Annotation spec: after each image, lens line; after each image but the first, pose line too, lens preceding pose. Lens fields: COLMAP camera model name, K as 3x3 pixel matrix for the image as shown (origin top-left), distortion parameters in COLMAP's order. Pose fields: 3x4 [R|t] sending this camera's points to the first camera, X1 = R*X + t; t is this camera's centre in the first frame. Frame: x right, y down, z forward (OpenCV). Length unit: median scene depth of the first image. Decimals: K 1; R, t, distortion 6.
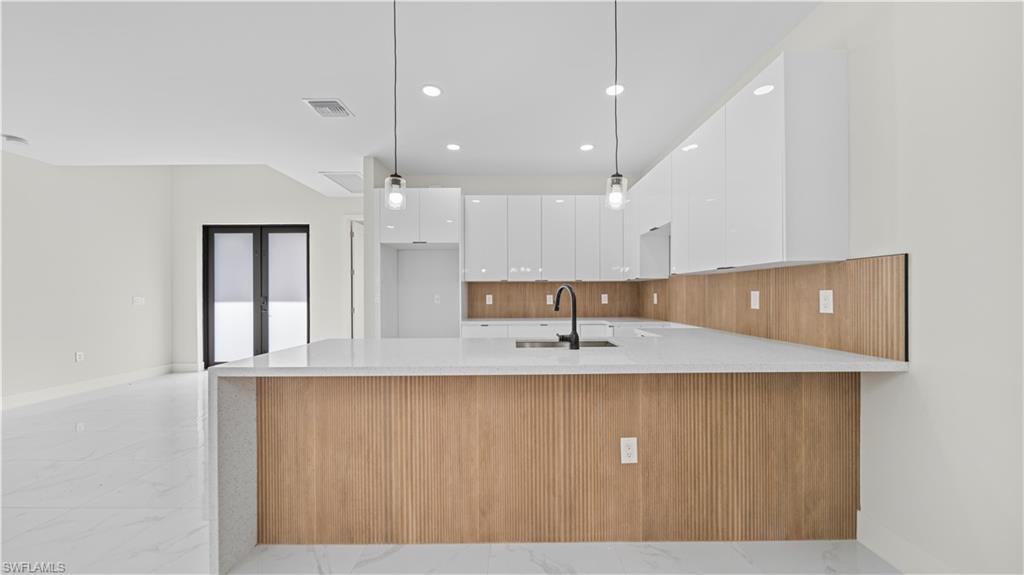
lens RADIAL K [[363.3, 0, 516.0], [0, 363.3, 297.7], [0, 0, 1]] dist [-0.002904, -0.000756]
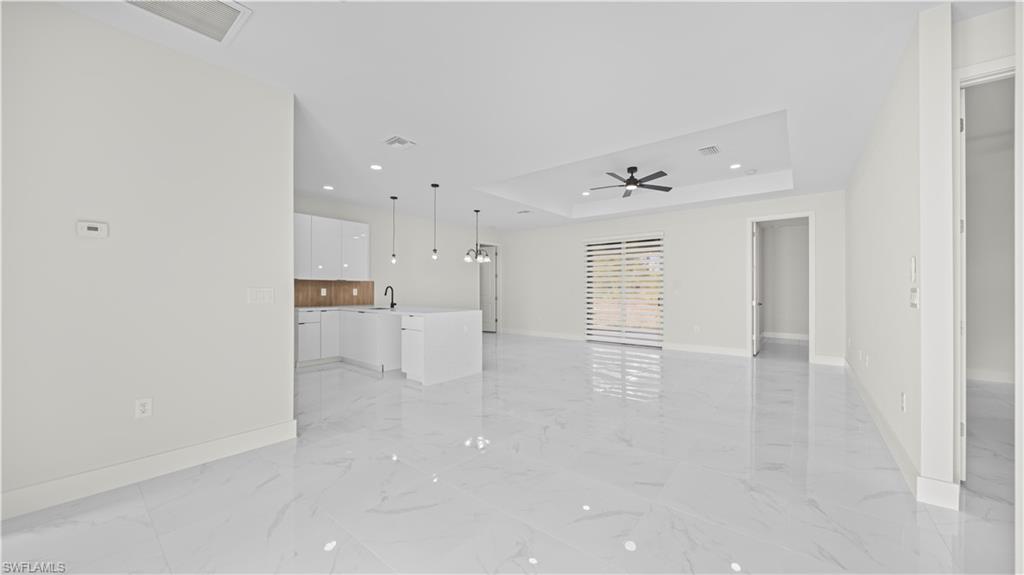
lens RADIAL K [[363.3, 0, 515.5], [0, 363.3, 288.3], [0, 0, 1]] dist [-0.002904, -0.000756]
pose [[-0.776987, 0.008608, 0.629458, -2.617019], [0.008149, 0.999960, -0.003616, -0.000375], [-0.629464, 0.002320, -0.777026, 2.798635]]
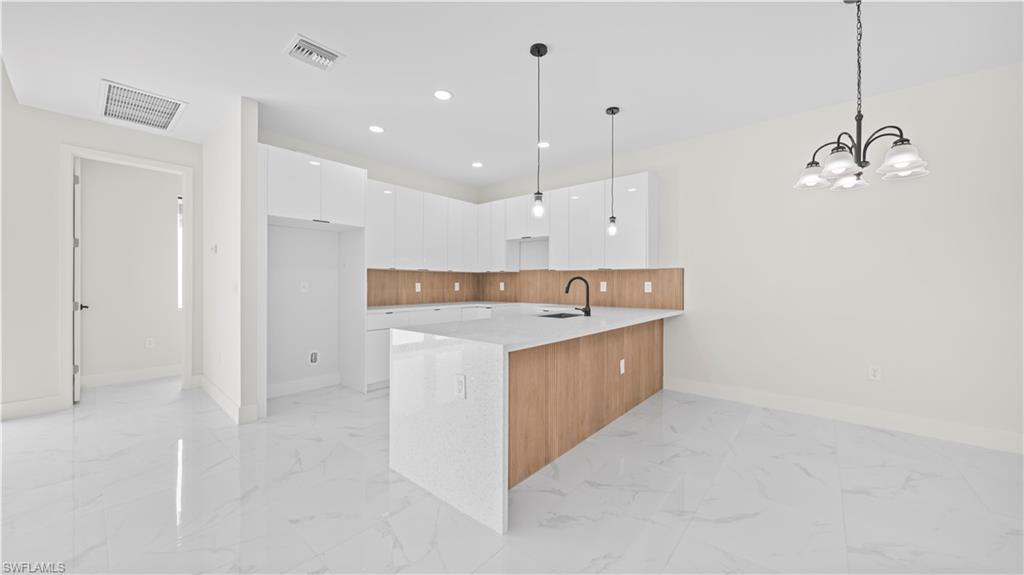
lens RADIAL K [[363.3, 0, 519.6], [0, 363.3, 285.6], [0, 0, 1]] dist [-0.002904, -0.000756]
pose [[0.645035, 0.002387, 0.764149, -1.336034], [-0.000390, 0.999996, -0.002794, 0.007493], [-0.764153, 0.001504, 0.645034, 0.180597]]
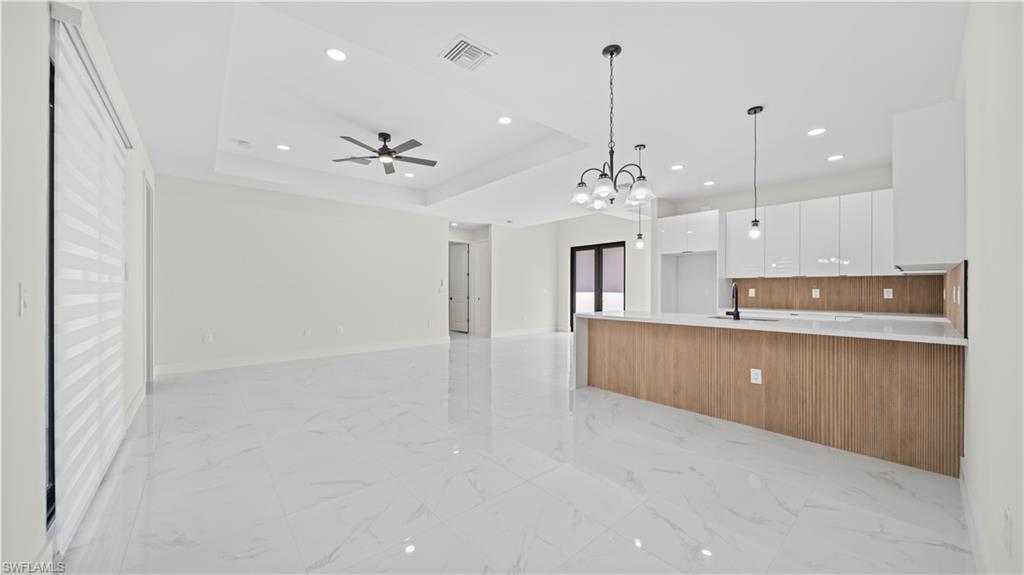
lens RADIAL K [[363.3, 0, 515.1], [0, 363.3, 287.7], [0, 0, 1]] dist [-0.002904, -0.000756]
pose [[0.653194, 0.001534, -0.757189, 0.813411], [-0.007919, 0.999957, -0.004805, 0.002666], [0.757149, 0.009135, 0.653178, -0.977479]]
